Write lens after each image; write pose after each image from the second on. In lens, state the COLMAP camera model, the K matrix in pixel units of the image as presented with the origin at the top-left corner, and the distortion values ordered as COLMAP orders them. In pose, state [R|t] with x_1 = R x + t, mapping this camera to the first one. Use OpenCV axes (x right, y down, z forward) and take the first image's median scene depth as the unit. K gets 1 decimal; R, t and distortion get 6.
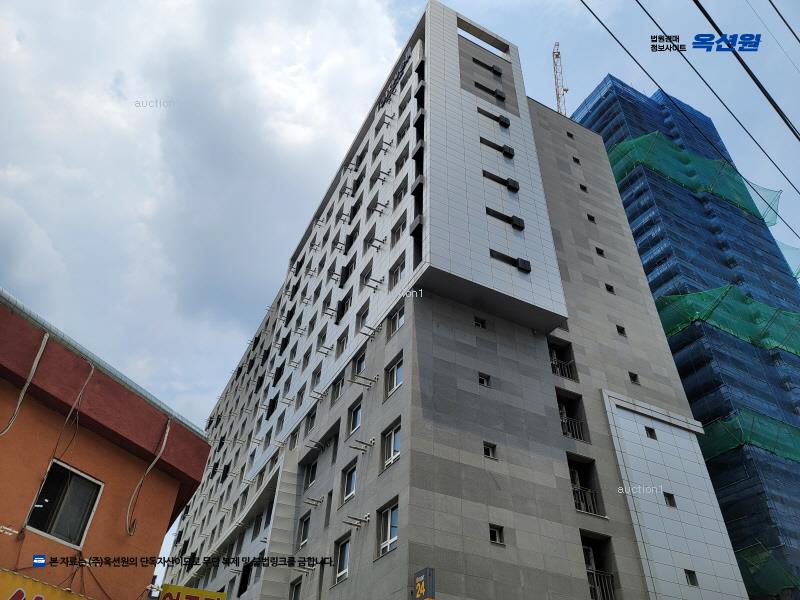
lens RADIAL K [[590.1, 0, 400.0], [0, 590.1, 300.0], [0, 0, 1]] dist [0.093806, -0.080135]
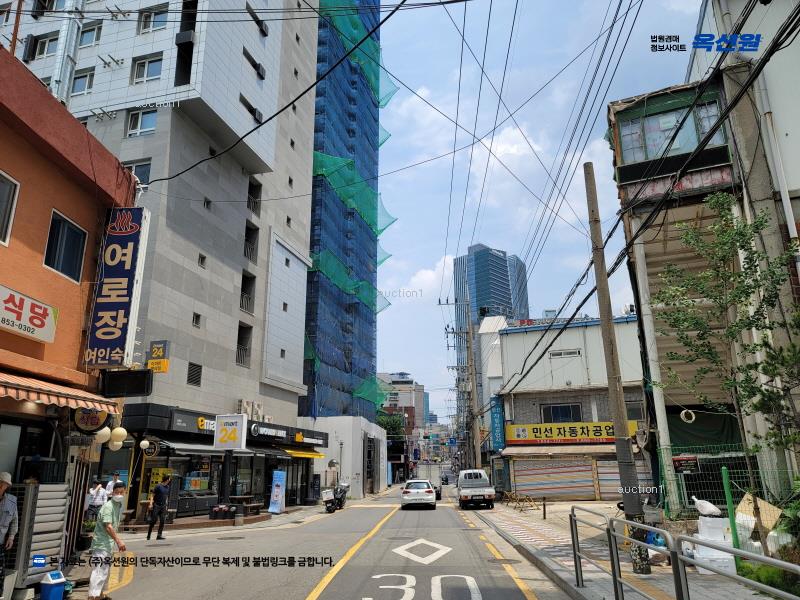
lens RADIAL K [[590.1, 0, 400.0], [0, 590.1, 300.0], [0, 0, 1]] dist [0.093806, -0.080135]
pose [[0.677570, 0.181813, 0.712631, -0.503073], [-0.461864, 0.859253, 0.219920, -0.177475], [-0.572346, -0.478150, 0.666178, -0.198129]]
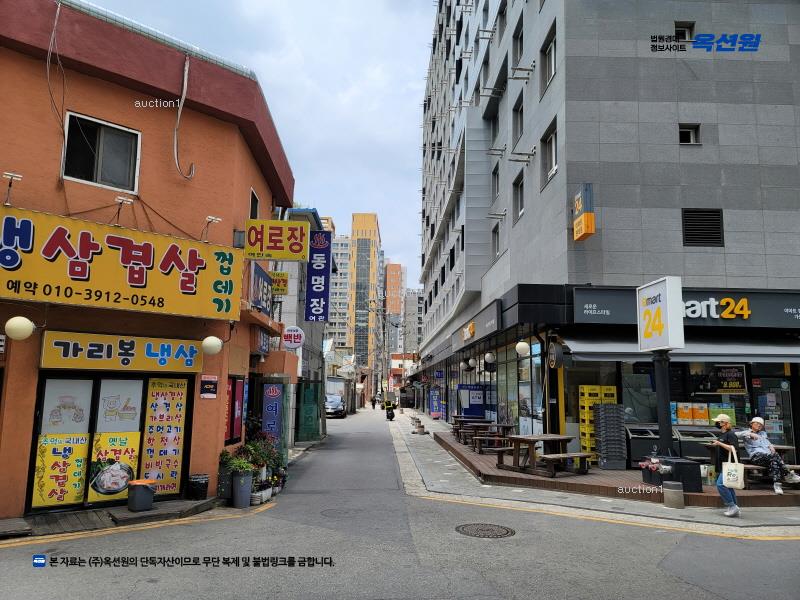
lens RADIAL K [[590.1, 0, 400.0], [0, 590.1, 300.0], [0, 0, 1]] dist [0.093806, -0.080135]
pose [[0.899351, -0.083205, -0.429236, 0.132924], [0.287008, 0.852948, 0.436012, 0.109291], [0.329838, -0.515322, 0.790980, 0.107546]]
